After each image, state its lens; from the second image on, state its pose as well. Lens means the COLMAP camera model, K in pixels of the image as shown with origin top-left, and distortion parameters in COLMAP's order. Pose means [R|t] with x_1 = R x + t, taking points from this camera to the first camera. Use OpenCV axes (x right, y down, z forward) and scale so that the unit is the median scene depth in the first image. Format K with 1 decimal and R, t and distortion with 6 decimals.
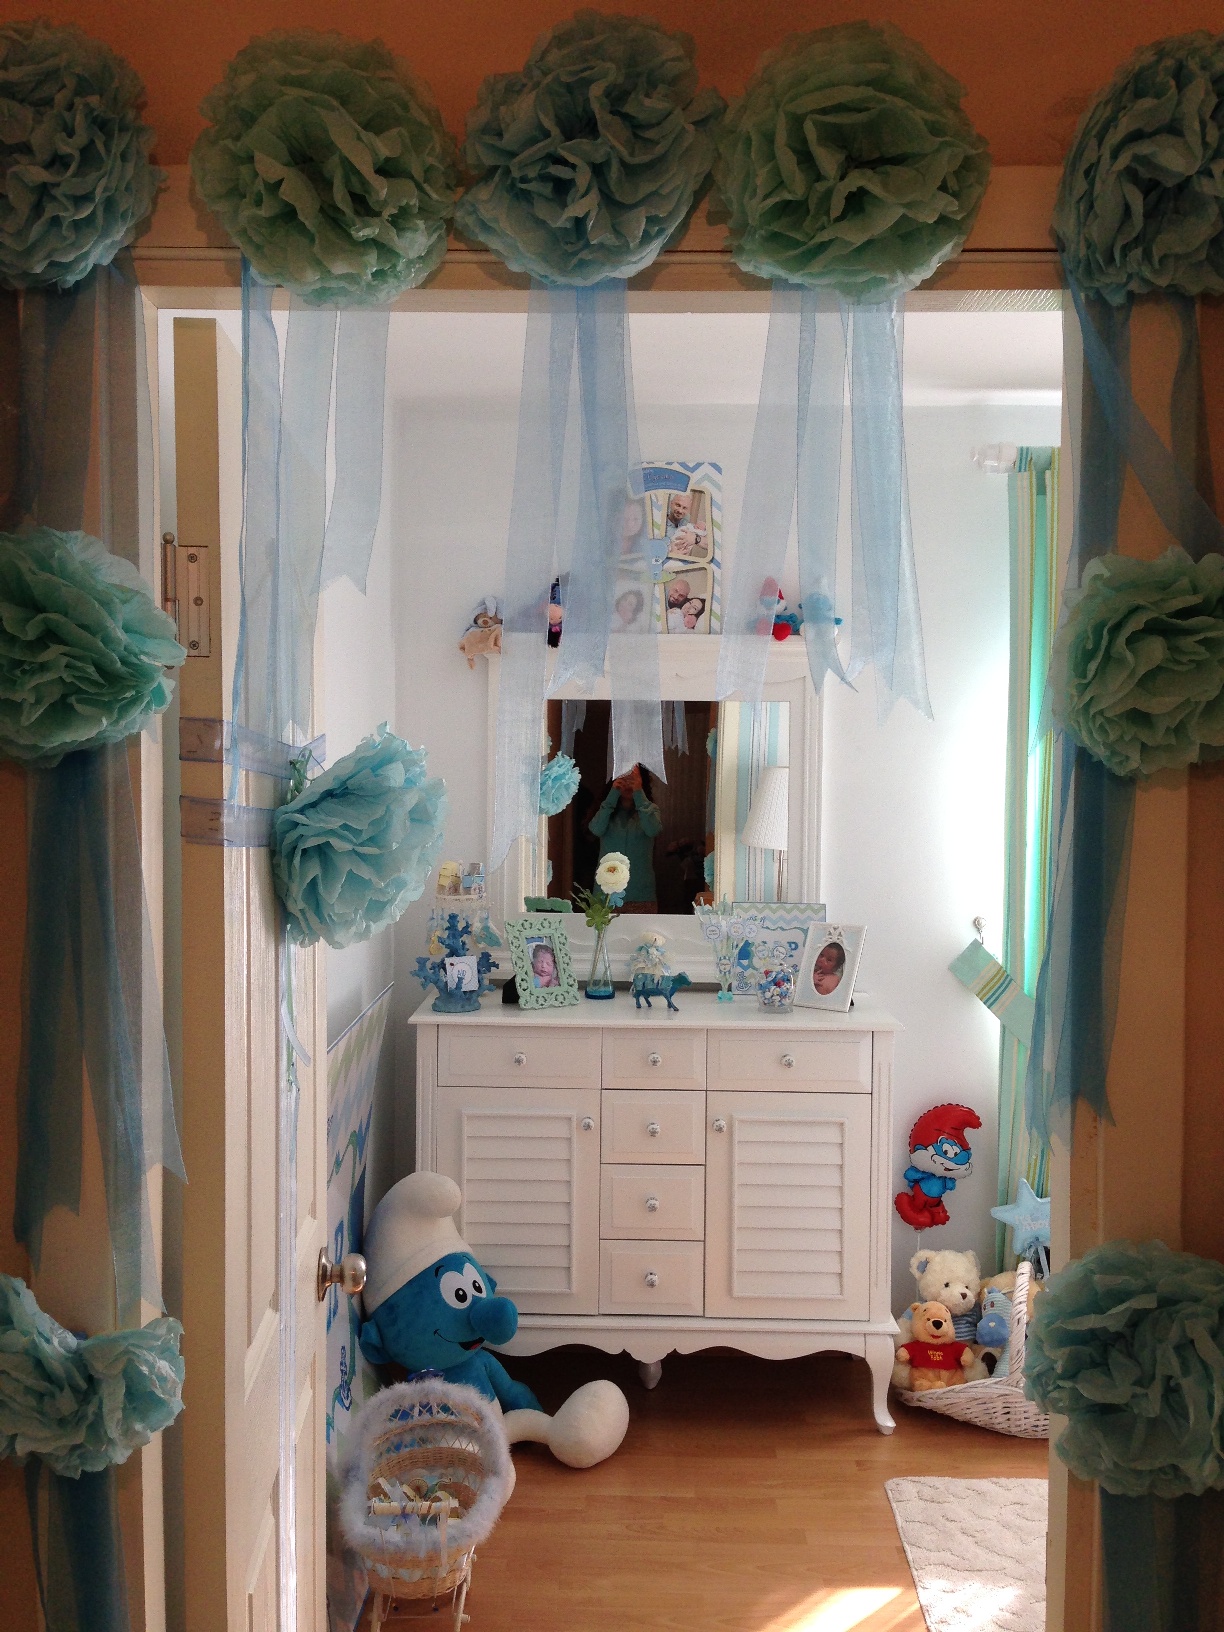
lens RADIAL K [[1505.6, 0, 601.4], [0, 1505.6, 820.2], [0, 0, 1]] dist [0.071563, -0.073646]
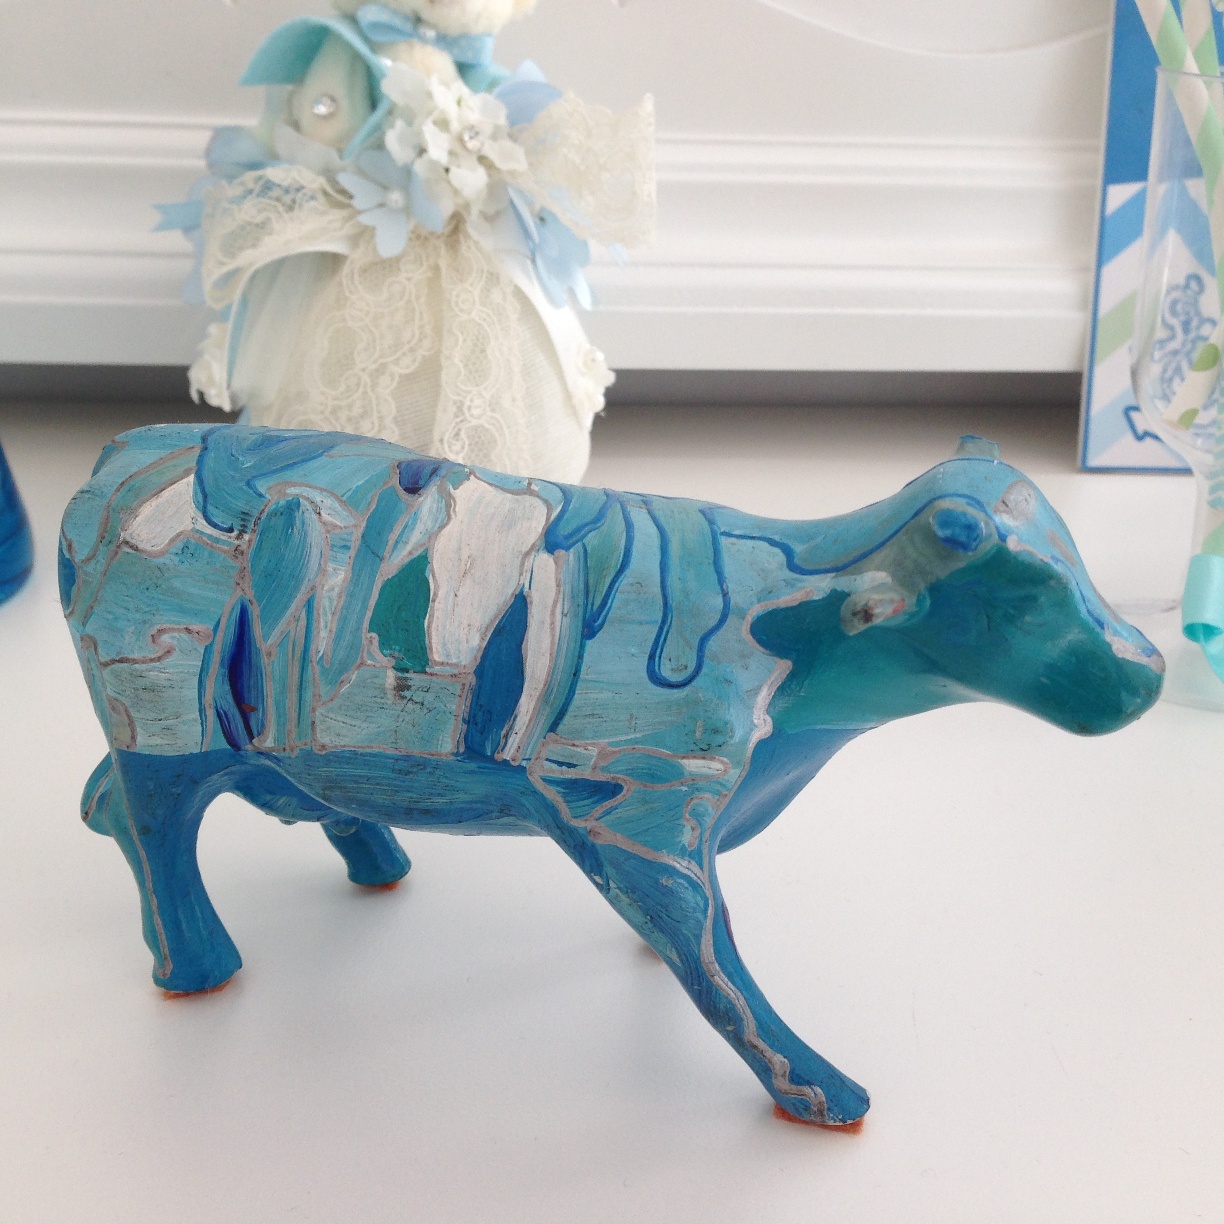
lens RADIAL K [[1517.6, 0, 604.8], [0, 1517.6, 608.2], [0, 0, 1]] dist [0.001211, 0.192563]
pose [[0.991608, -0.028834, 0.126026, 0.036401], [-0.020906, 0.926217, 0.376410, 0.091362], [-0.127581, -0.375886, 0.917842, 1.007966]]
